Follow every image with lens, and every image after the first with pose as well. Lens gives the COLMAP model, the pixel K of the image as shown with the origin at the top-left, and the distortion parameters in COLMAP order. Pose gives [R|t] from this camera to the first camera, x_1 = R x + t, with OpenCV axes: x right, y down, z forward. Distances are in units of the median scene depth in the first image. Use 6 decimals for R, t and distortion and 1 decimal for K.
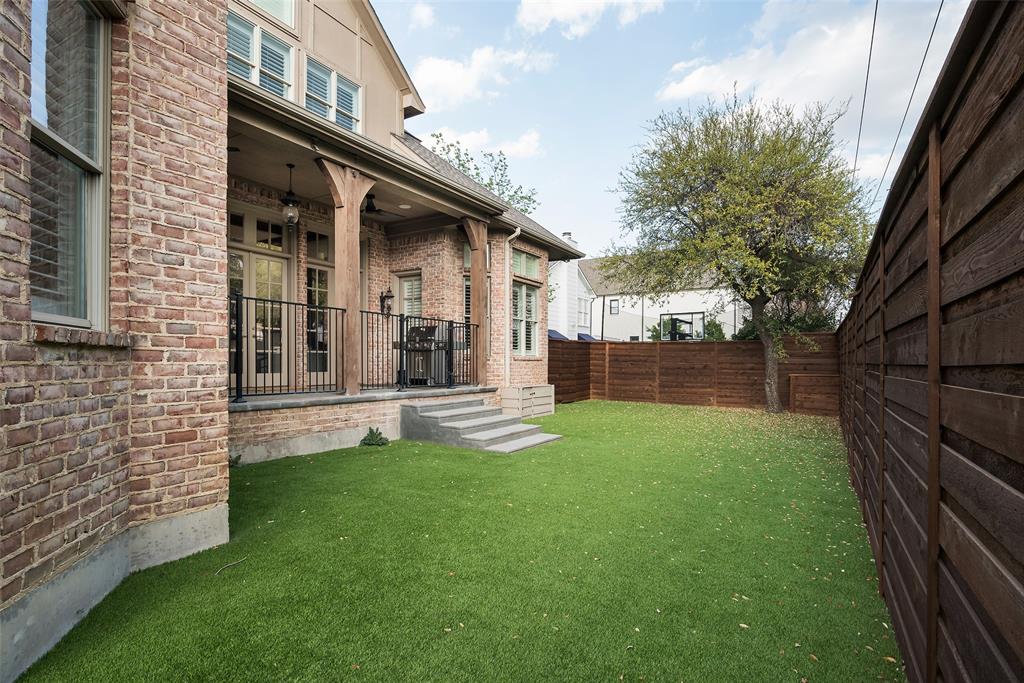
lens RADIAL K [[479.2, 0, 502.6], [0, 479.2, 363.7], [0, 0, 1]] dist [-0.000399, 0.000463]
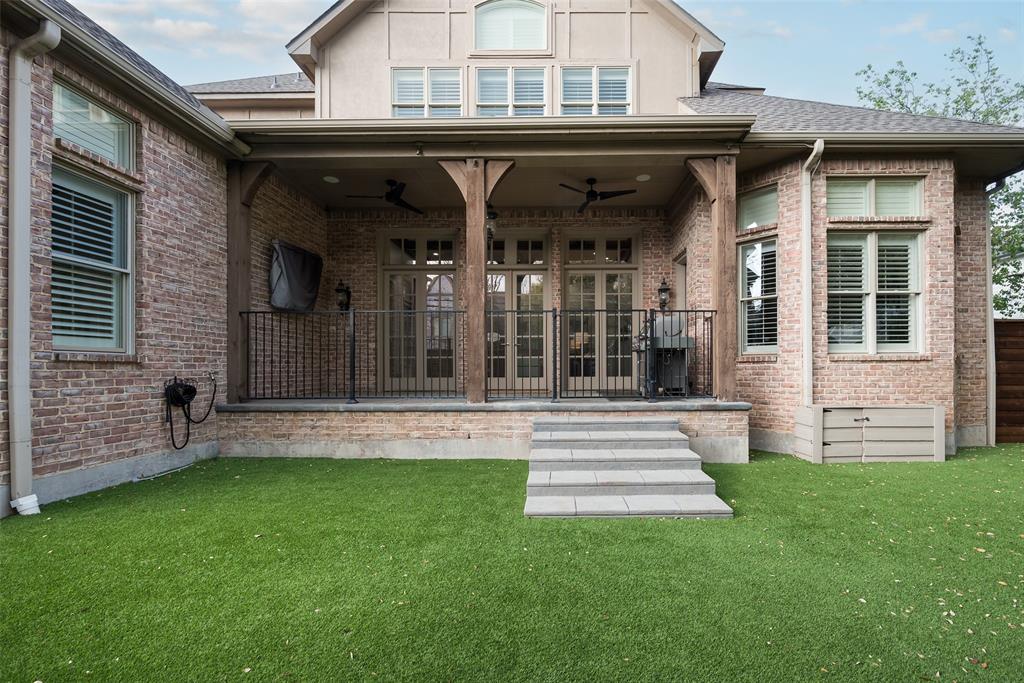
lens RADIAL K [[415.1, 0, 542.5], [0, 415.1, 368.1], [0, 0, 1]] dist [-0.002866, -0.000439]
pose [[0.555177, -0.003832, -0.831723, 0.301921], [0.005434, 0.999985, -0.000980, -0.000140], [0.831714, -0.003975, 0.555190, 0.471848]]
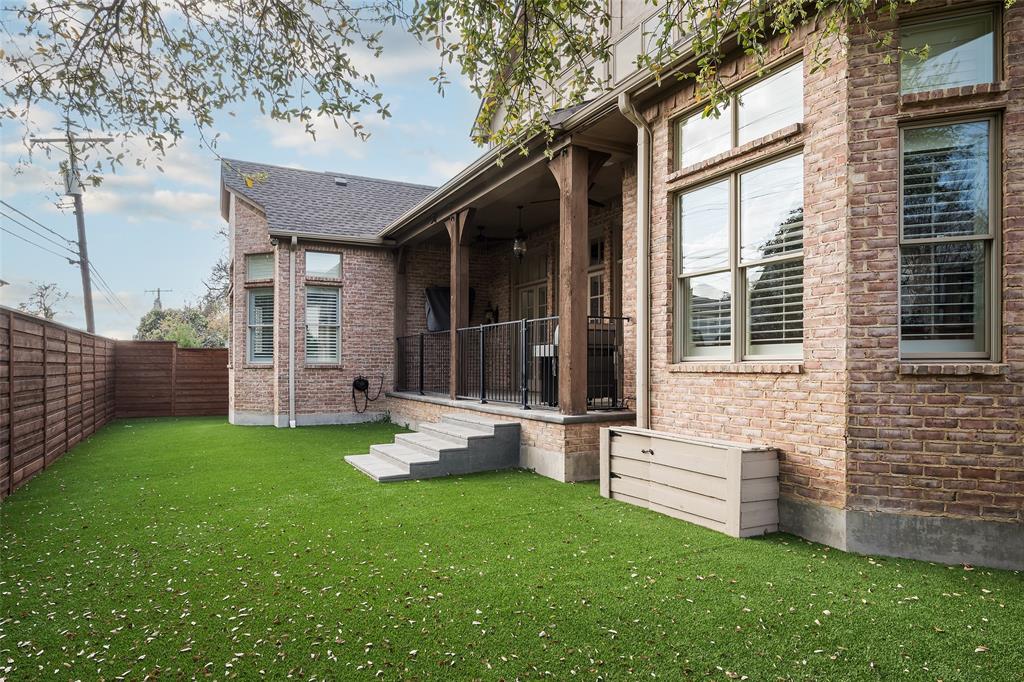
lens RADIAL K [[540.6, 0, 488.6], [0, 540.6, 364.4], [0, 0, 1]] dist [0.000436, -0.000191]
pose [[-0.461167, 0.002136, -0.887311, 0.638240], [0.004081, 0.999992, 0.000286, -0.018204], [0.887304, -0.003489, -0.461172, 1.263538]]
